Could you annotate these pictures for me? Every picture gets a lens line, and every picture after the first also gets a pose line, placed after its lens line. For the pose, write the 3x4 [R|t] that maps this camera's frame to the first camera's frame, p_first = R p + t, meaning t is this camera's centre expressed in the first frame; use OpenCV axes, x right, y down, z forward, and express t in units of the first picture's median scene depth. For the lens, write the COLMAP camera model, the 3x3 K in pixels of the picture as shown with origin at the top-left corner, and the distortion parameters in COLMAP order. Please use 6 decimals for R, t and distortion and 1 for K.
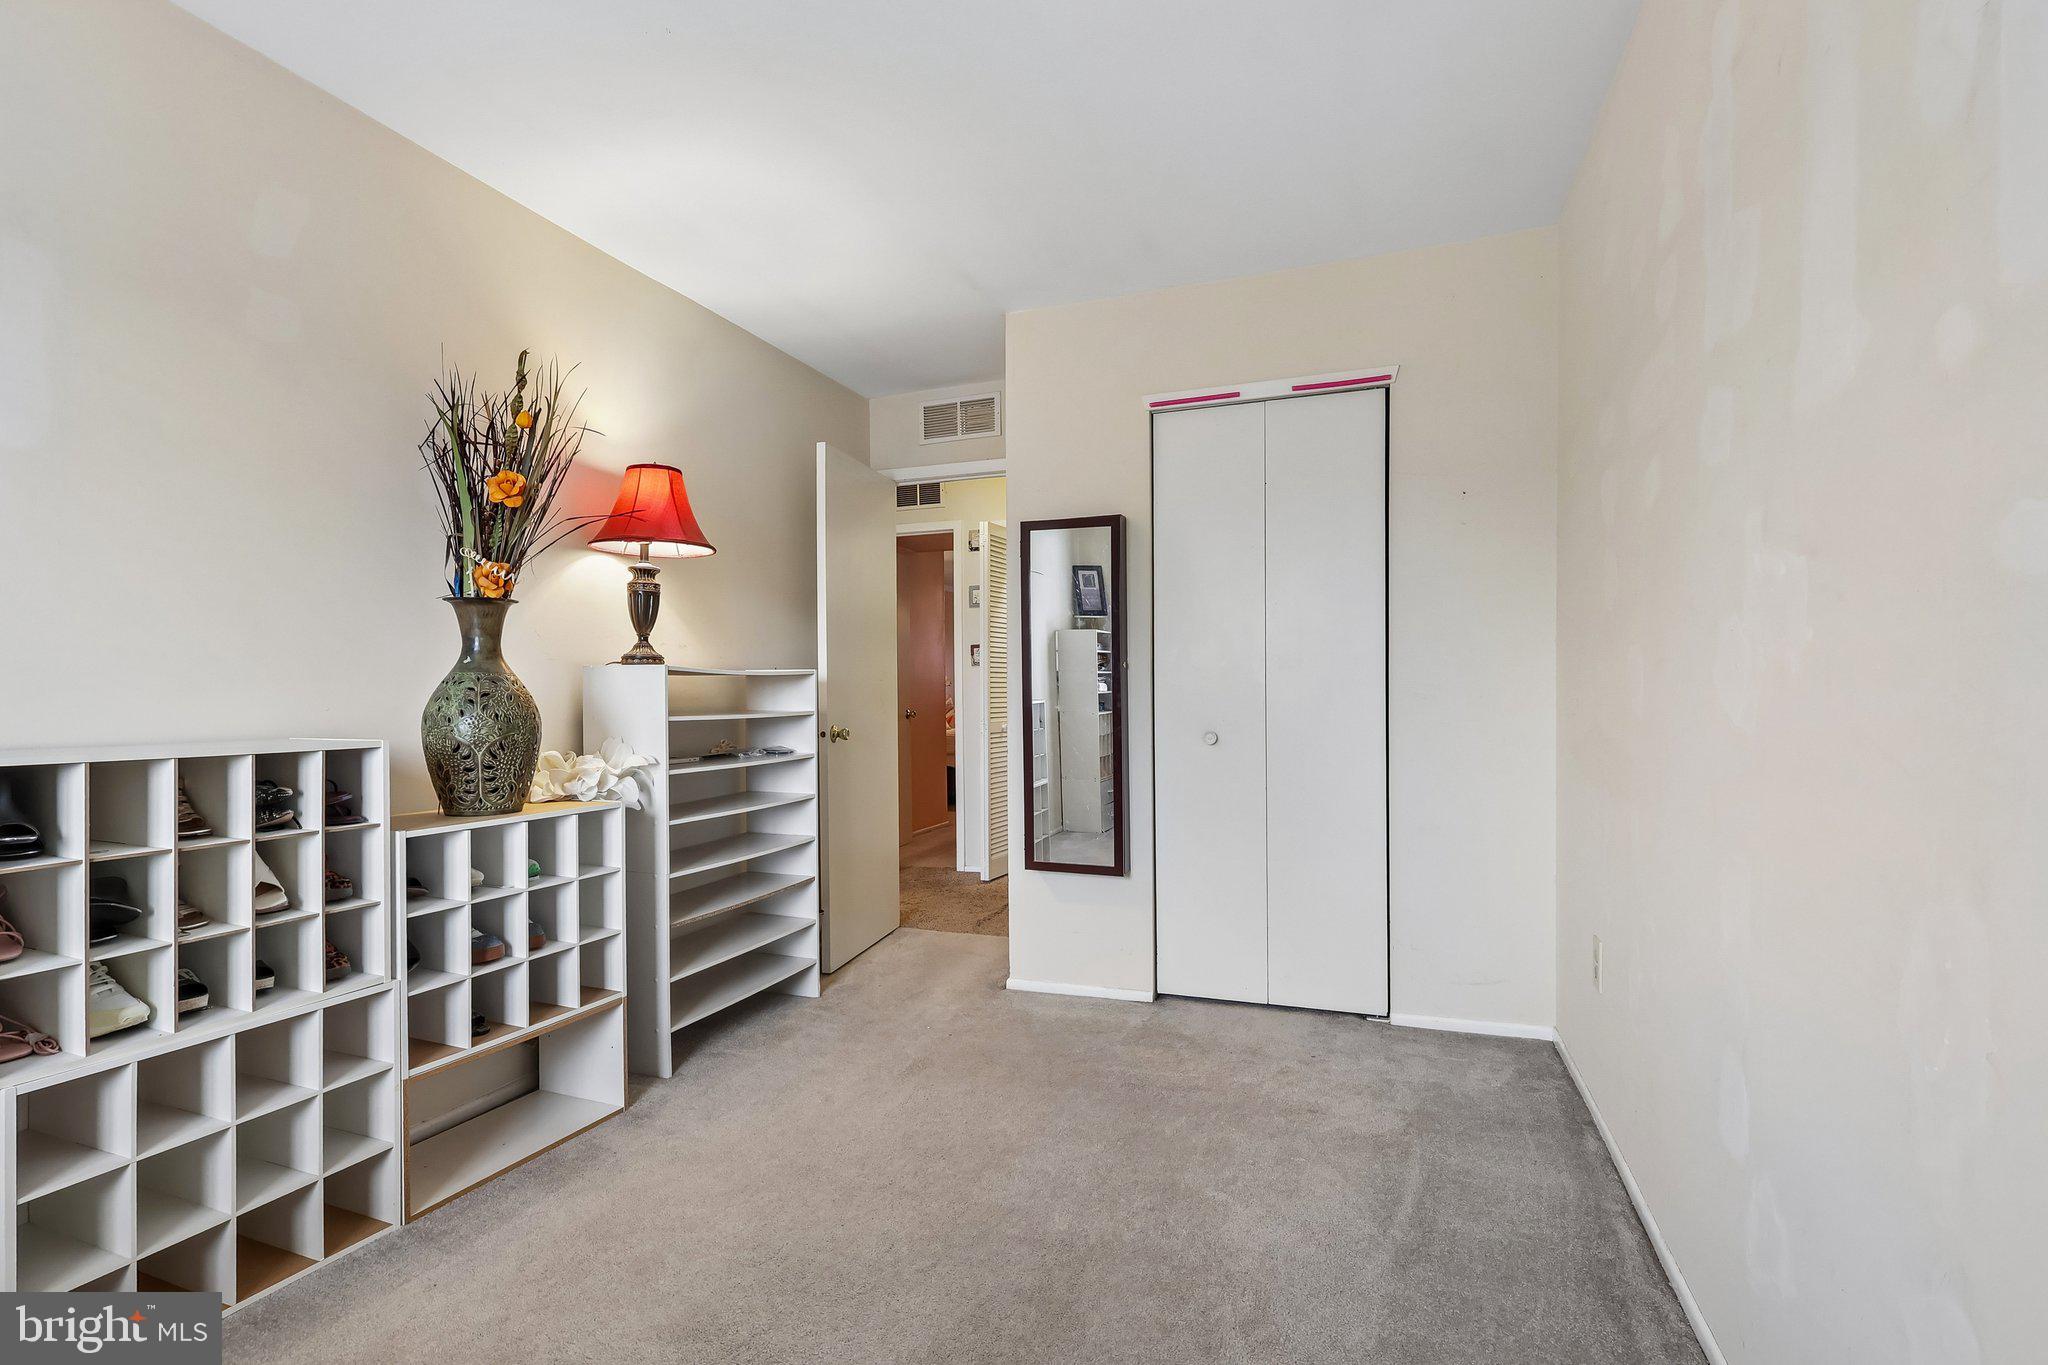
lens RADIAL K [[982.5, 0, 1032.1], [0, 982.5, 686.6], [0, 0, 1]] dist [0.018260, -0.000145]
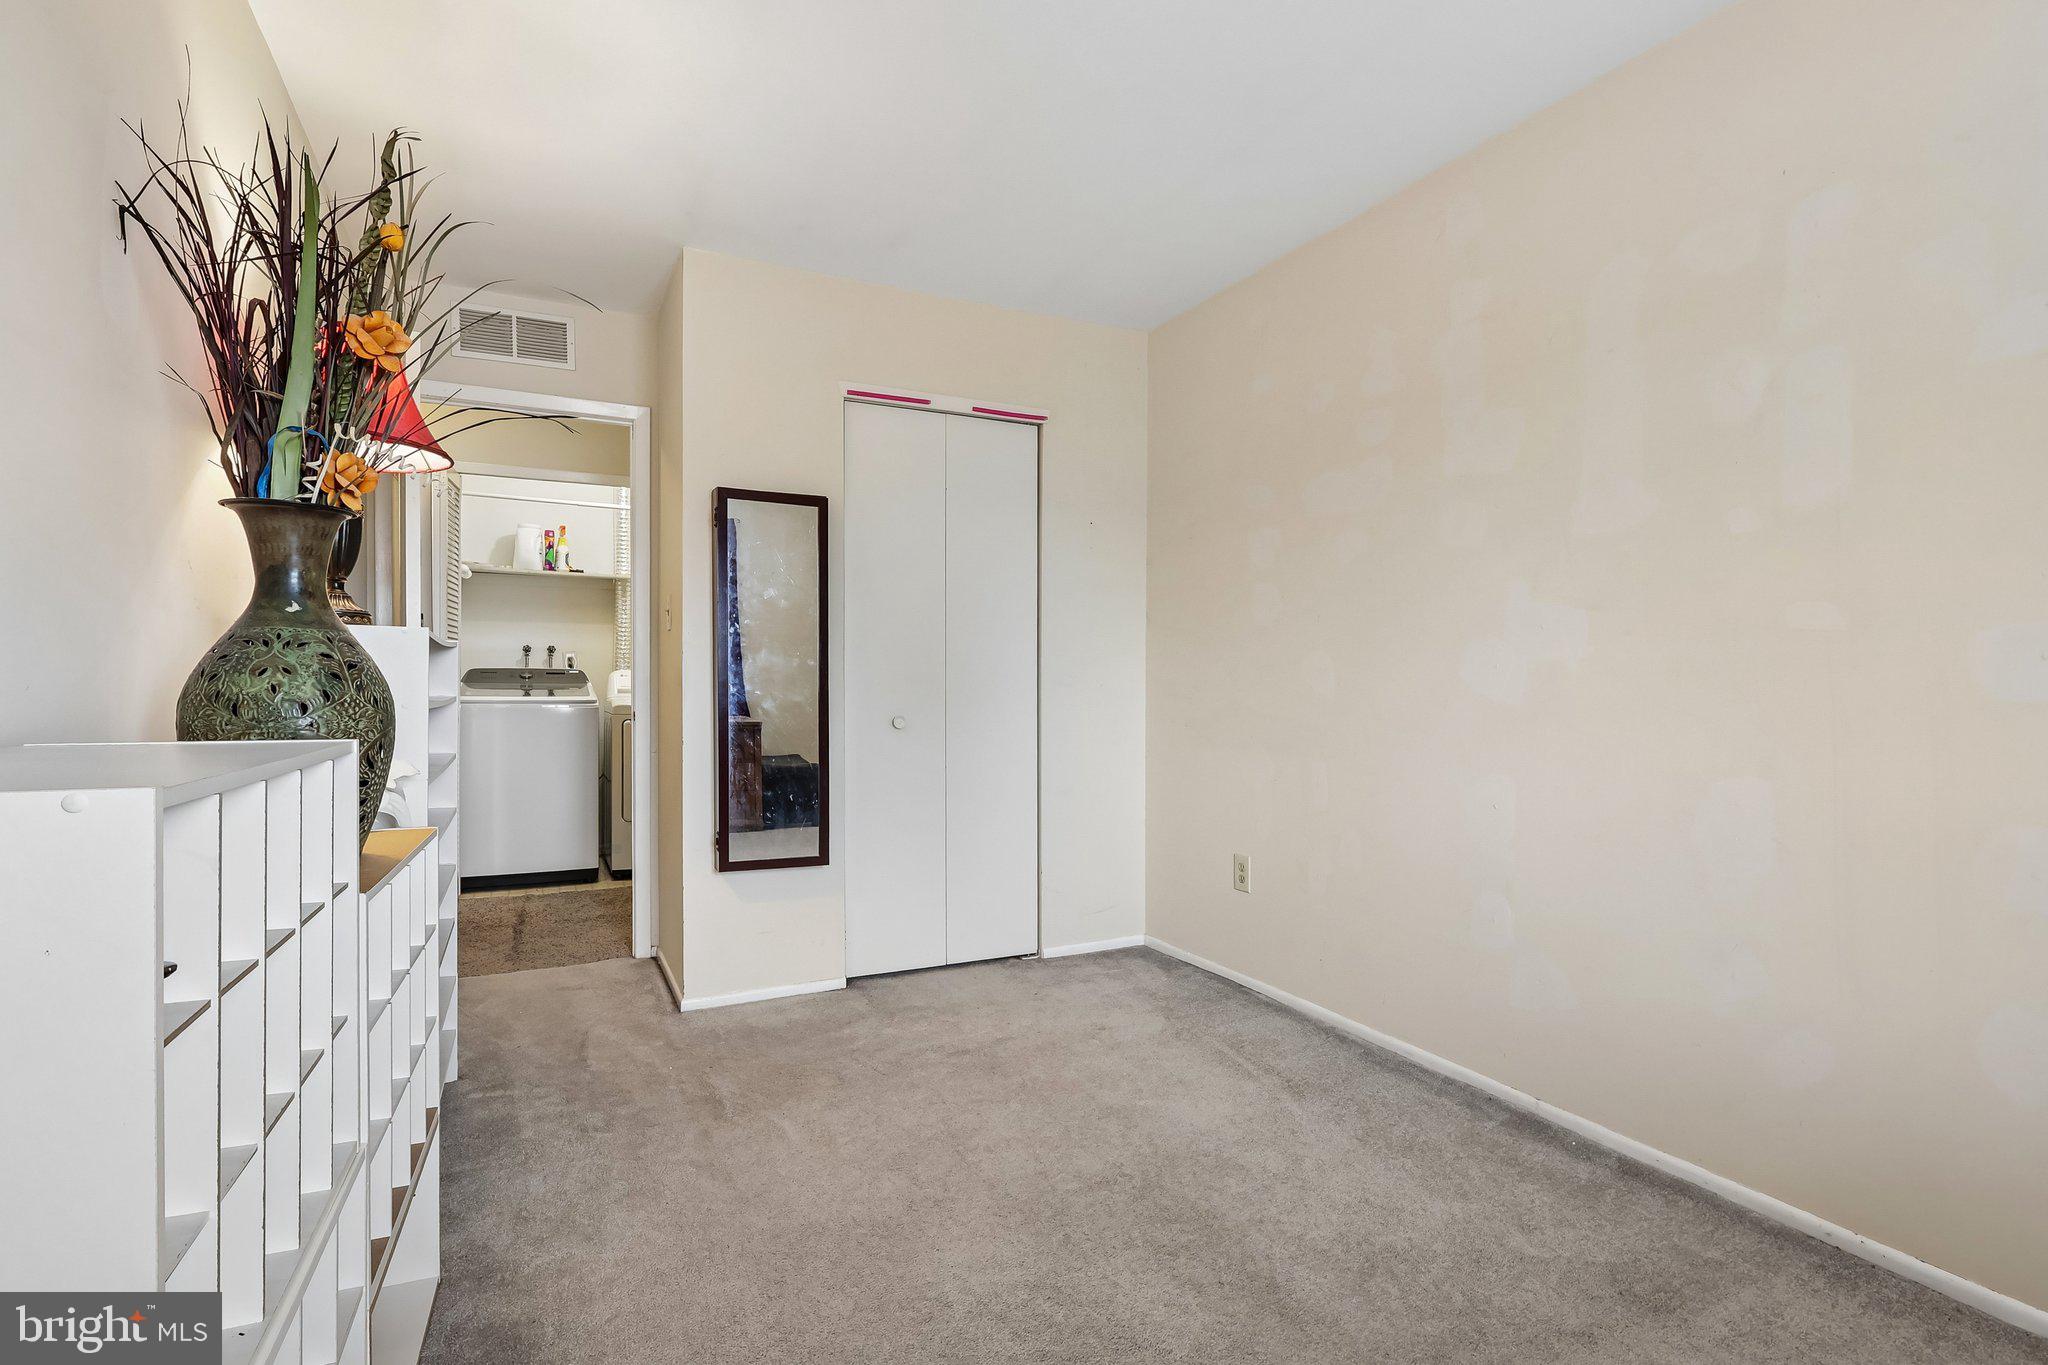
lens RADIAL K [[982.5, 0, 1022.7], [0, 982.5, 676.4], [0, 0, 1]] dist [0.018260, -0.000145]
pose [[0.693465, 0.016811, 0.720294, -0.511736], [-0.015748, 0.999843, -0.008174, 0.009836], [-0.720318, -0.005675, 0.693621, 0.188605]]
